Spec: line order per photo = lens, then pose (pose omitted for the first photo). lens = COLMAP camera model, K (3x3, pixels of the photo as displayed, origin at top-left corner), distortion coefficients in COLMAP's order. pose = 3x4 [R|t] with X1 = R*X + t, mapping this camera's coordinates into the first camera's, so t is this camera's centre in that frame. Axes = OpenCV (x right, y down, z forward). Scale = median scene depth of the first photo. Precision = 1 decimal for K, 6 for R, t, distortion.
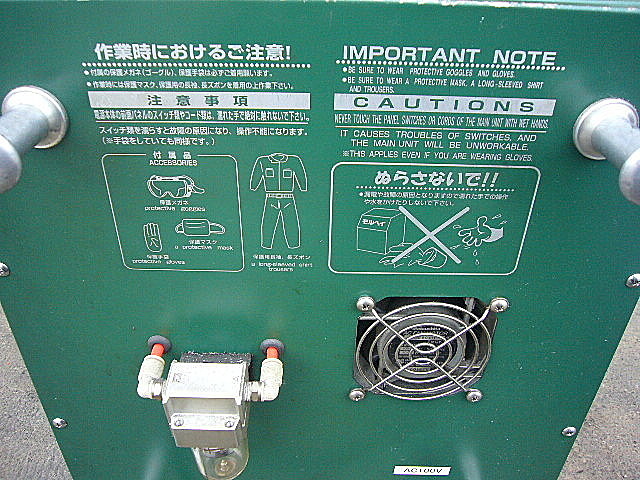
lens RADIAL K [[542.2, 0, 320.0], [0, 542.2, 240.0], [0, 0, 1]] dist [-0.130151, 0.106027]
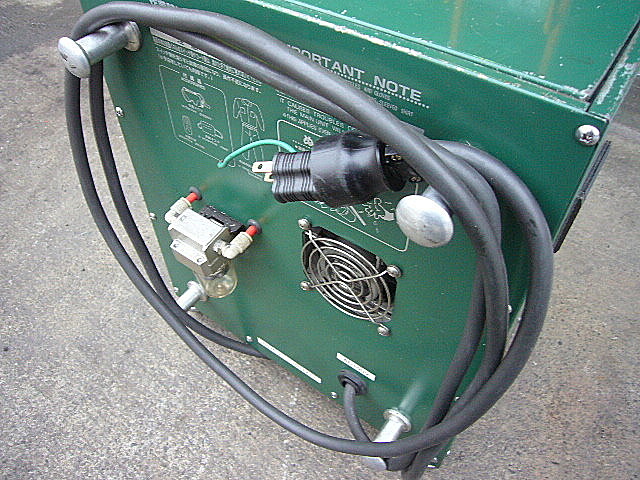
lens RADIAL K [[542.2, 0, 320.0], [0, 542.2, 240.0], [0, 0, 1]] dist [-0.130151, 0.106027]
pose [[0.814043, 0.419015, -0.402195, 0.799111], [-0.301939, 0.896856, 0.323238, -0.345614], [0.496152, -0.141691, 0.856596, -0.143731]]
